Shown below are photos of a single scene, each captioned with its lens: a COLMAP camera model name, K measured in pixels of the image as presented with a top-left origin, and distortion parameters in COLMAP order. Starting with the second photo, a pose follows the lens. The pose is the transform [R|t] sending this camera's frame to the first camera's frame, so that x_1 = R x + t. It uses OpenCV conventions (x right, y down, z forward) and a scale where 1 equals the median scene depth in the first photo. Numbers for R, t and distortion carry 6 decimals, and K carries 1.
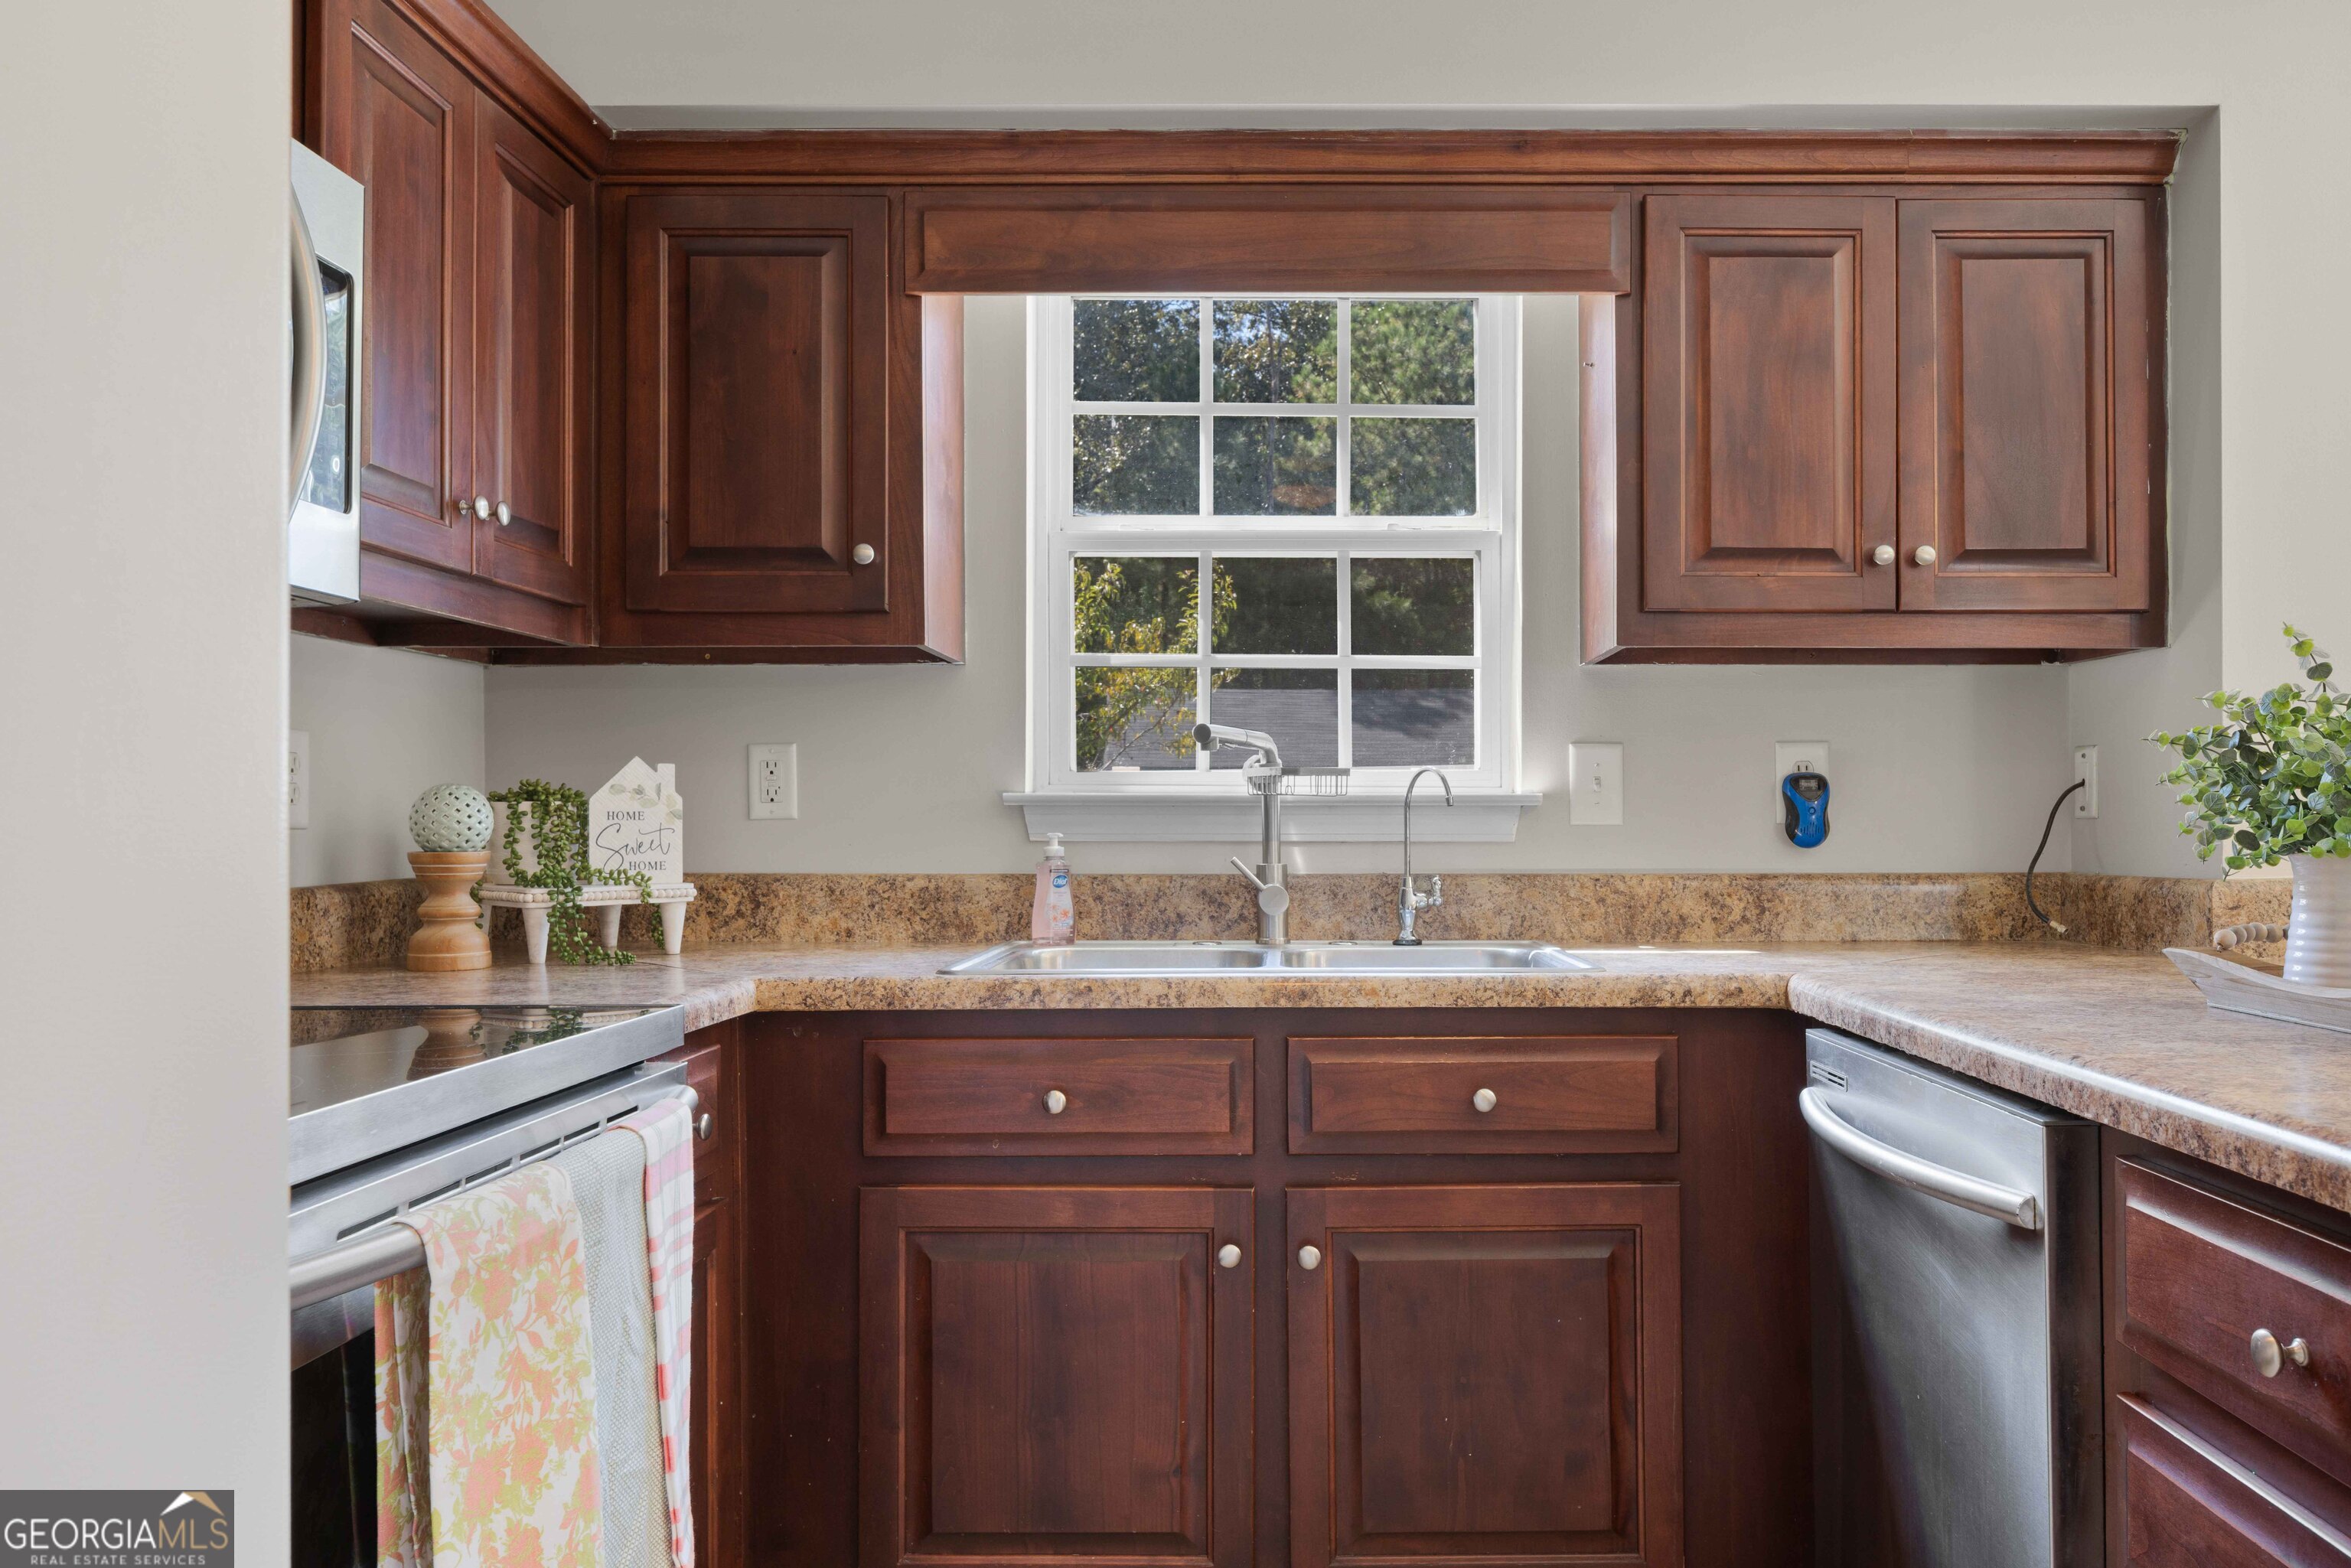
lens RADIAL K [[1702.0, 0, 1322.3], [0, 1702.0, 806.9], [0, 0, 1]] dist [-0.005098, -0.002199]
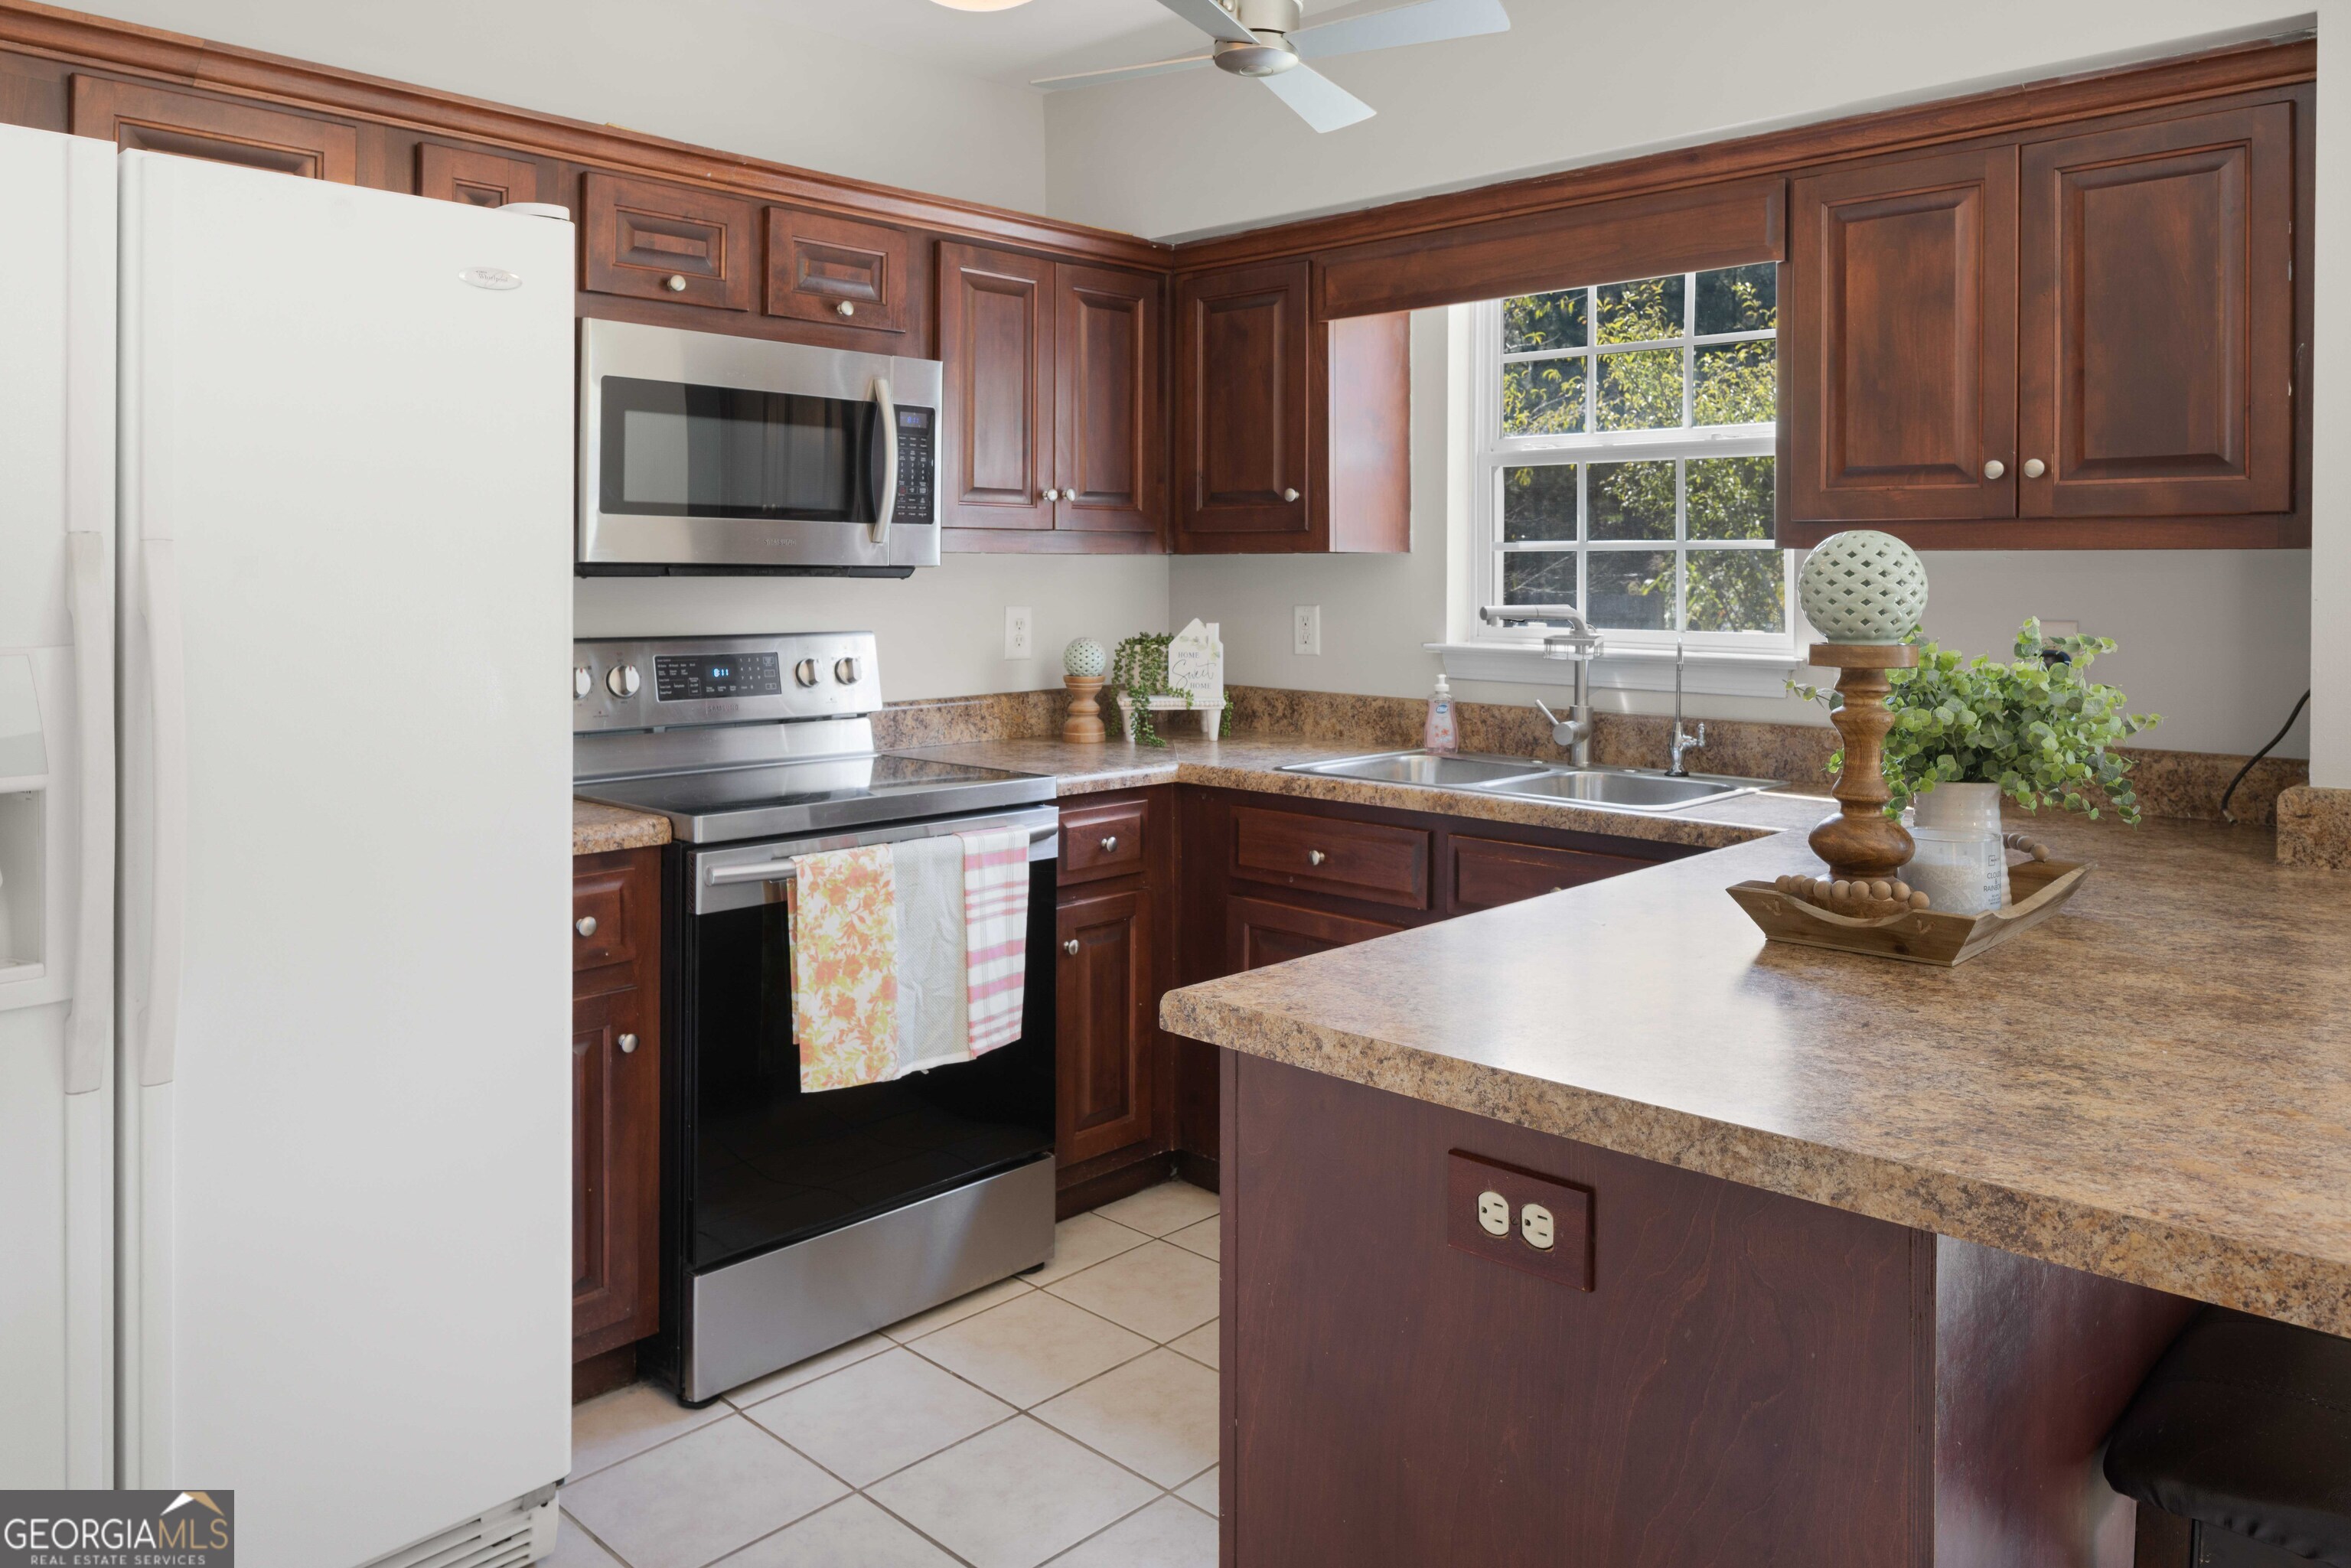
lens RADIAL K [[1629.1, 0, 1173.8], [0, 1629.1, 580.2], [0, 0, 1]] dist [-0.004751, -0.003146]
pose [[0.719000, 0.008406, -0.694959, 0.682426], [-0.000362, 0.999931, 0.011720, -0.086581], [0.695010, -0.008175, 0.718954, -0.147397]]
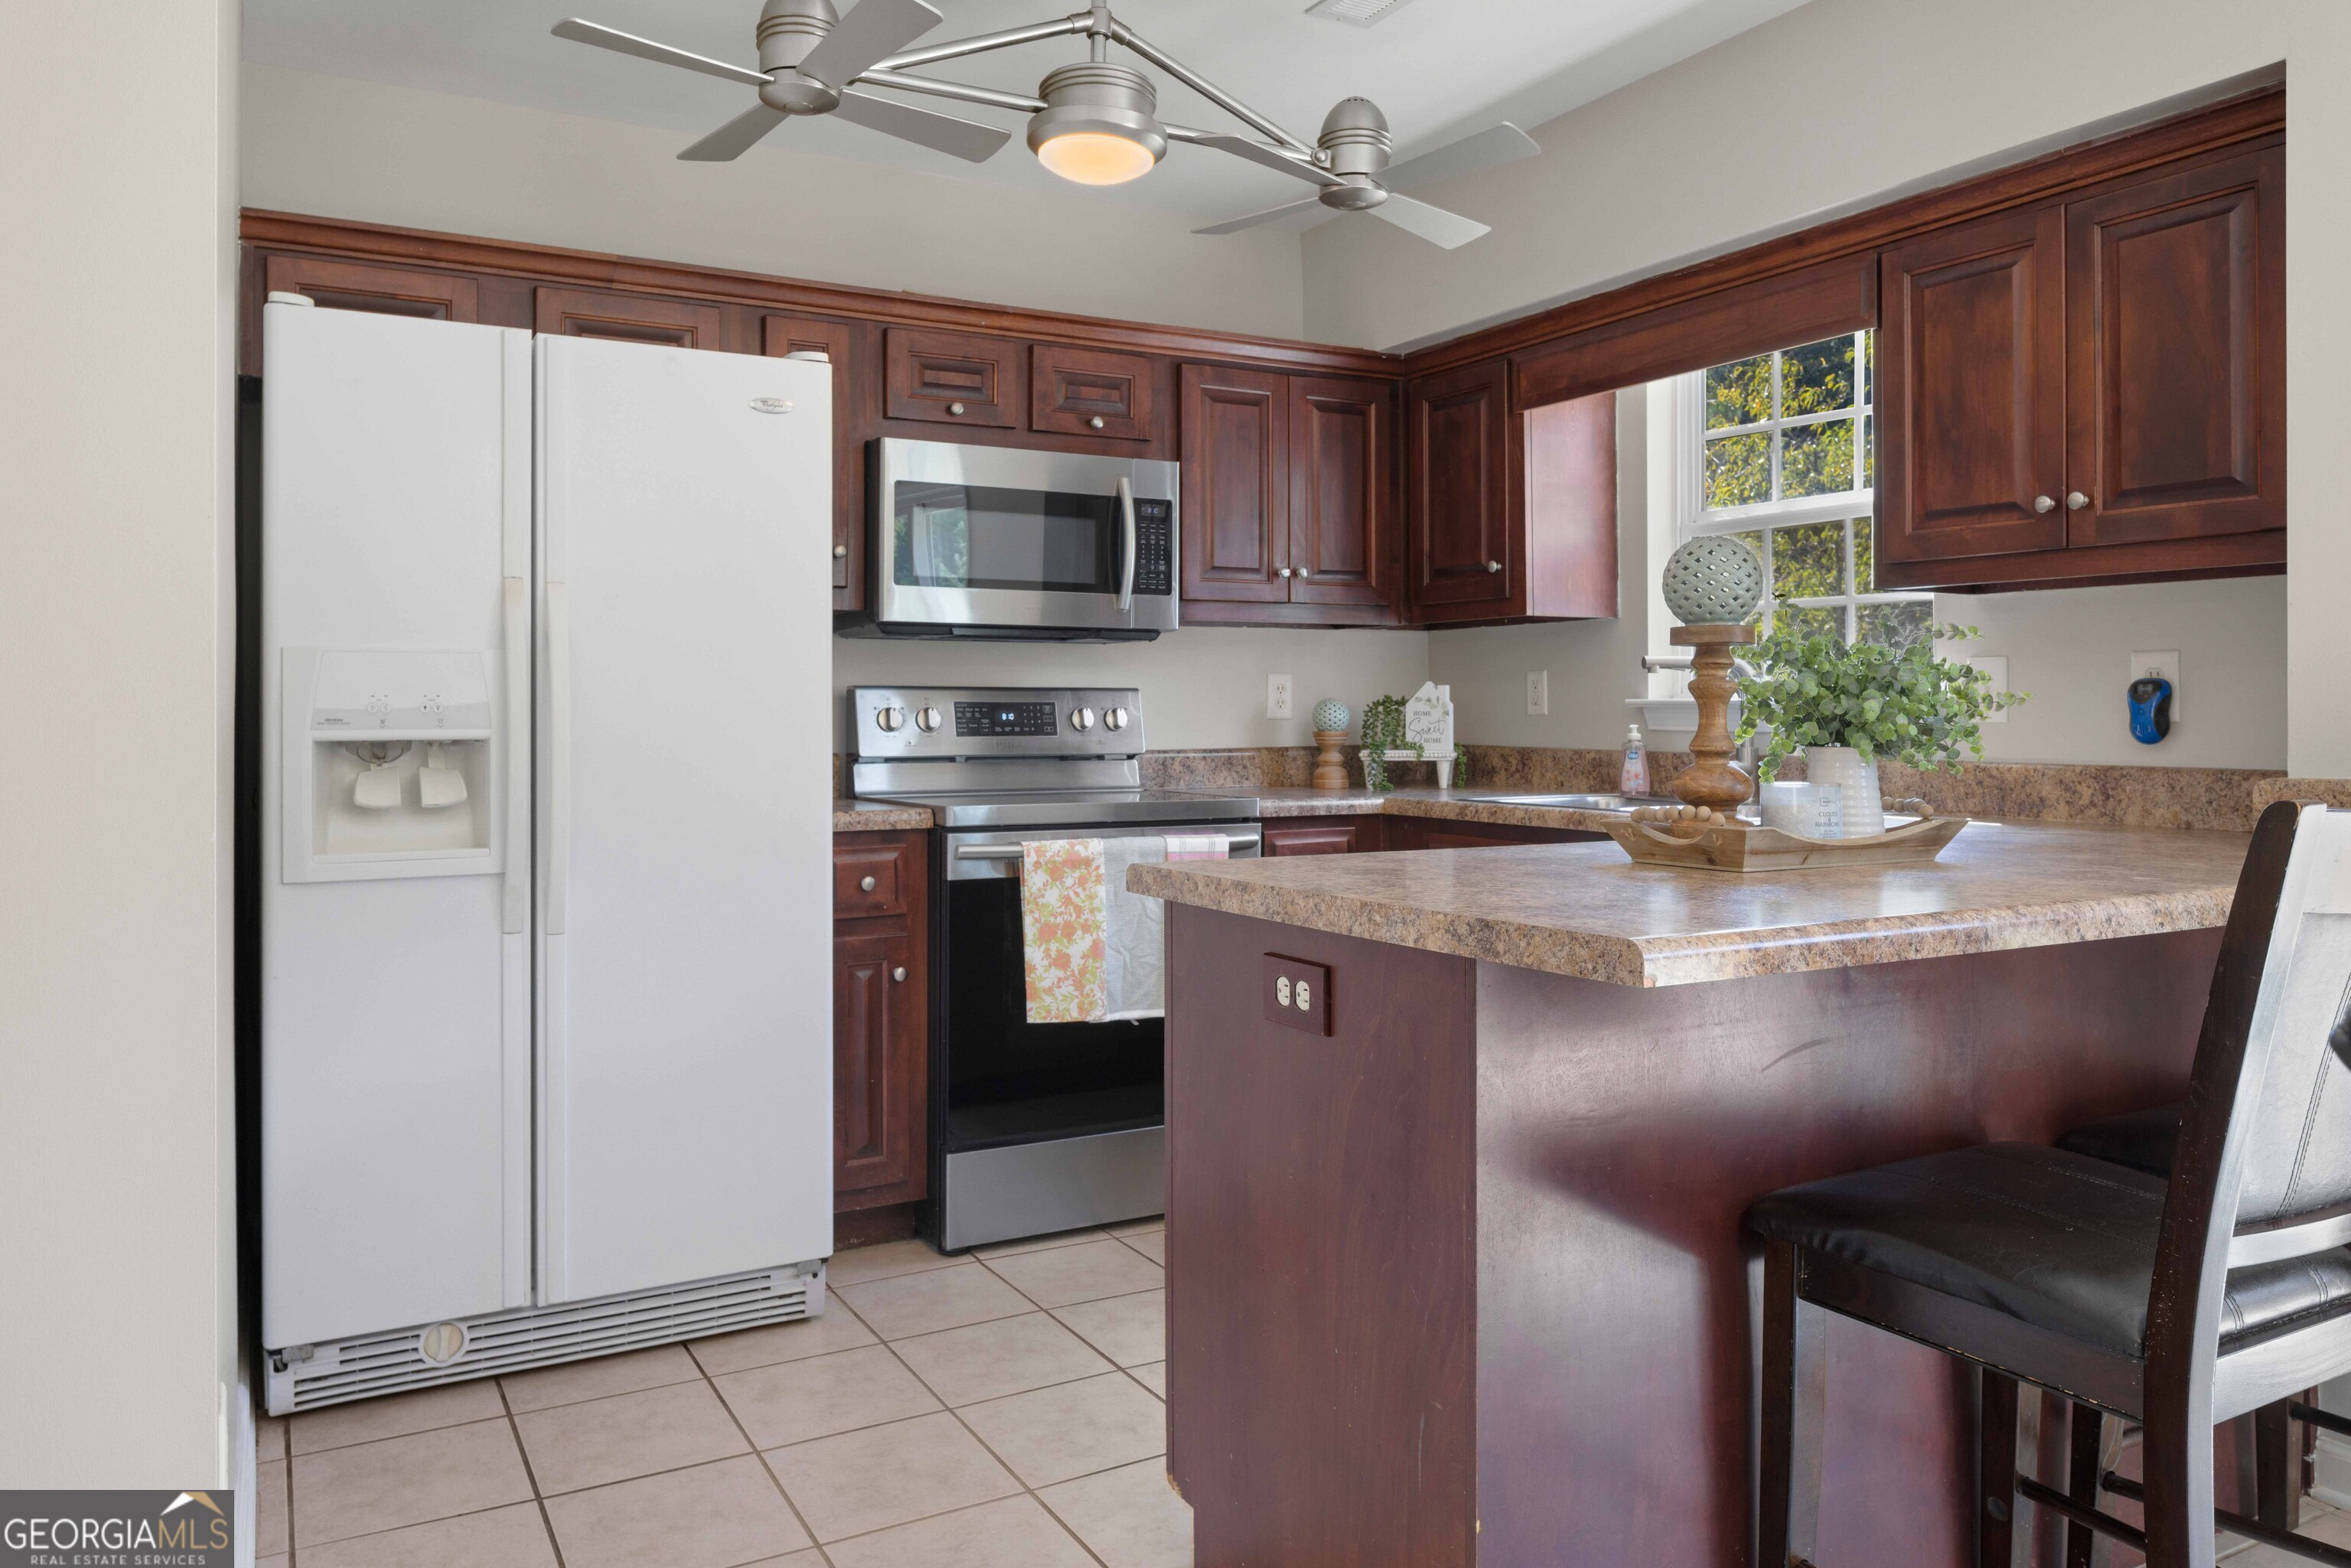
lens RADIAL K [[1644.1, 0, 1176.0], [0, 1644.1, 701.6], [0, 0, 1]] dist [-0.001644, -0.003461]
pose [[0.482953, -0.003056, -0.875641, 1.054405], [0.007830, 0.999969, 0.000829, -0.011760], [0.875611, -0.007257, 0.482962, -0.115672]]
